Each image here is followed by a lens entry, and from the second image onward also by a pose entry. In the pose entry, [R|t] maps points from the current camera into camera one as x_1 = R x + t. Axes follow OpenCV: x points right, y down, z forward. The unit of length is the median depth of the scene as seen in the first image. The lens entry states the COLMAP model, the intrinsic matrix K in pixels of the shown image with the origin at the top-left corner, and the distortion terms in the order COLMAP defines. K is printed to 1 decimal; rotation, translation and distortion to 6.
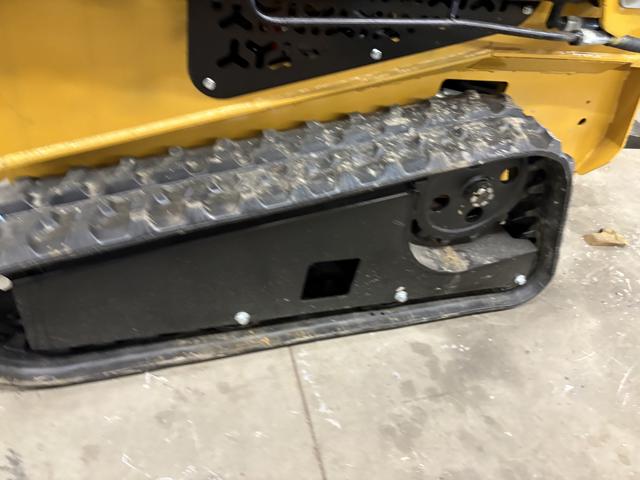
lens RADIAL K [[486.7, 0, 320.2], [0, 486.7, 247.8], [0, 0, 1]] dist [0.004218, -0.001832]
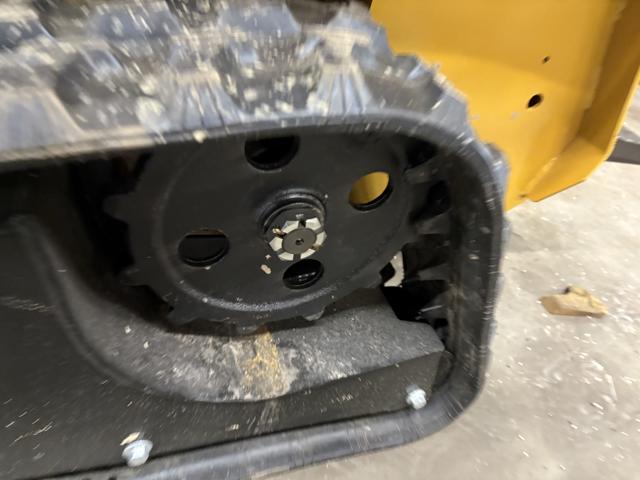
lens RADIAL K [[483.3, 0, 320.0], [0, 483.3, 240.0], [0, 0, 1]] dist [-0.003590, -0.006696]
pose [[0.997852, 0.039388, 0.052349, 0.277982], [-0.036127, 0.997431, -0.061857, -0.066163], [-0.054651, 0.059833, 0.996711, 0.490776]]
